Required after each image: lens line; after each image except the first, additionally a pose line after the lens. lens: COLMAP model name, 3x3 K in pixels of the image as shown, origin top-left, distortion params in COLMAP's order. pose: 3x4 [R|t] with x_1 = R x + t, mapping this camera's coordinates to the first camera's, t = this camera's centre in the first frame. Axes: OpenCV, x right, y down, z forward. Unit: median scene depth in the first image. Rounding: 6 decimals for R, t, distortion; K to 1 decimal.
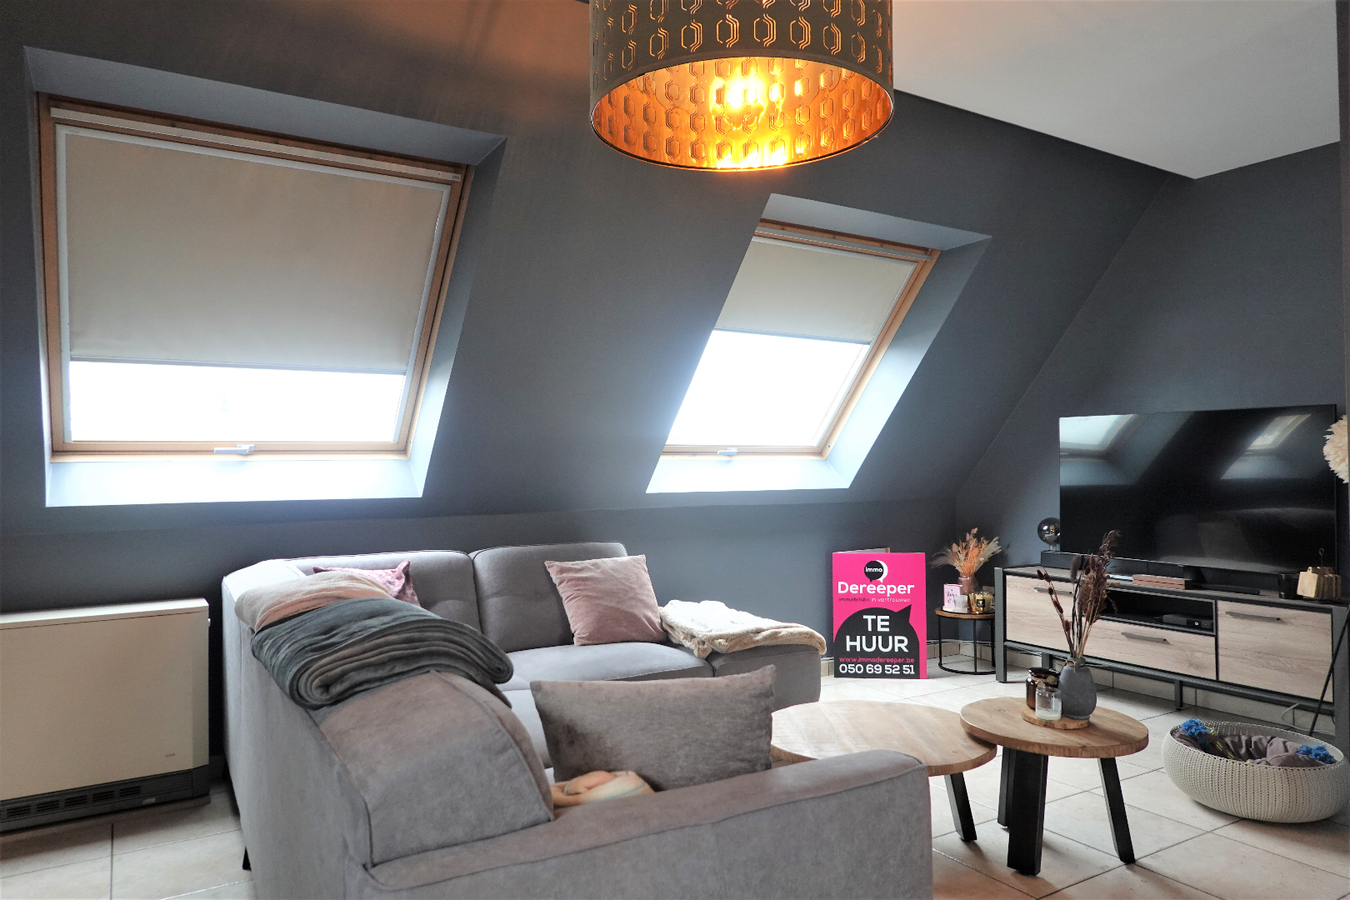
lens RADIAL K [[945.9, 0, 673.5], [0, 945.9, 446.4], [0, 0, 1]] dist [0.034930, 0.001203]
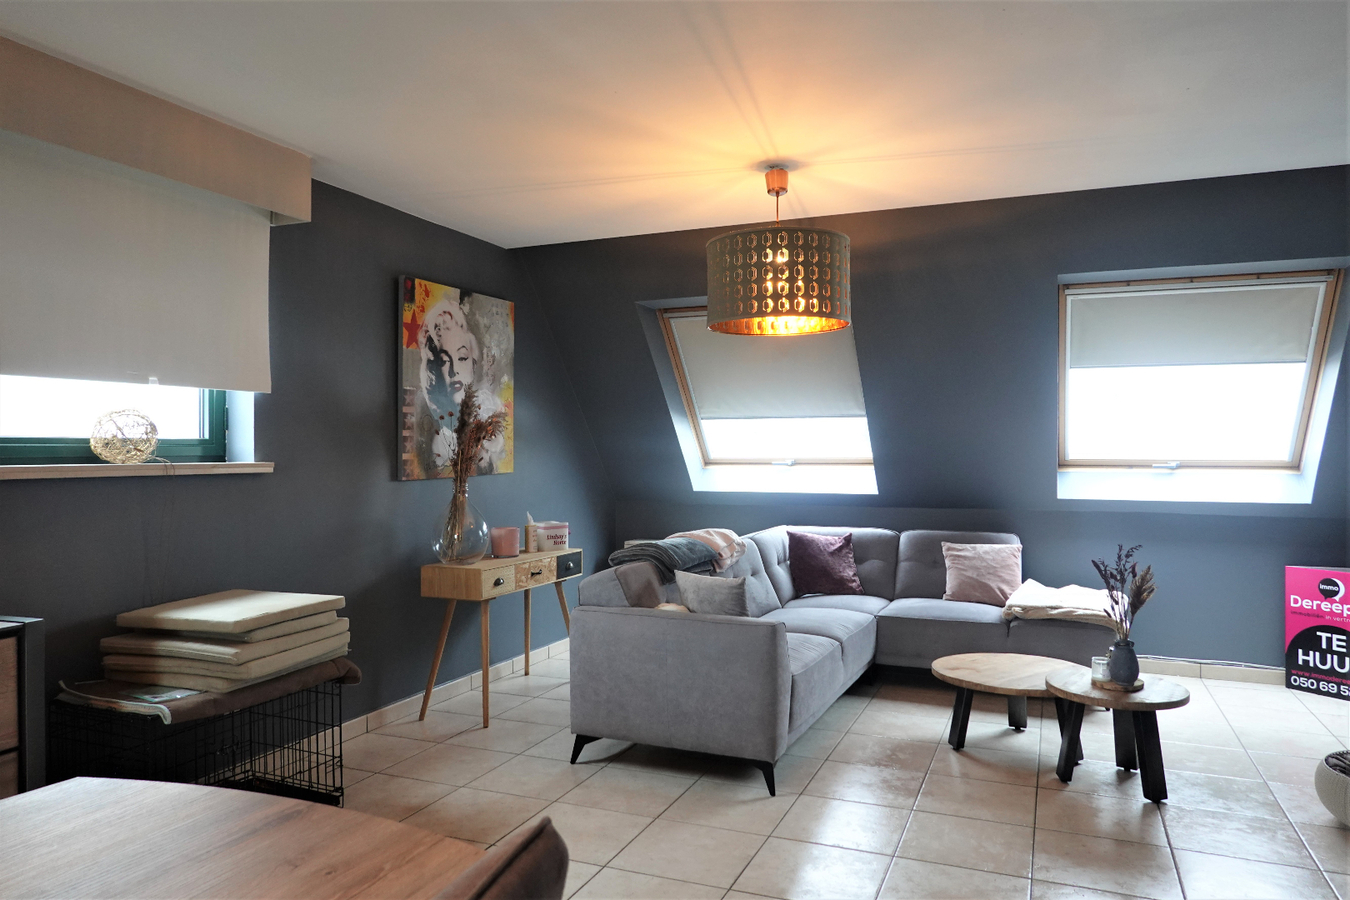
lens RADIAL K [[945.9, 0, 677.6], [0, 945.9, 451.8], [0, 0, 1]] dist [0.034930, 0.001203]
pose [[0.567105, 0.003831, -0.823637, 0.651969], [0.010569, 0.999873, 0.011929, -0.030140], [0.823578, -0.015470, 0.566992, -0.124233]]
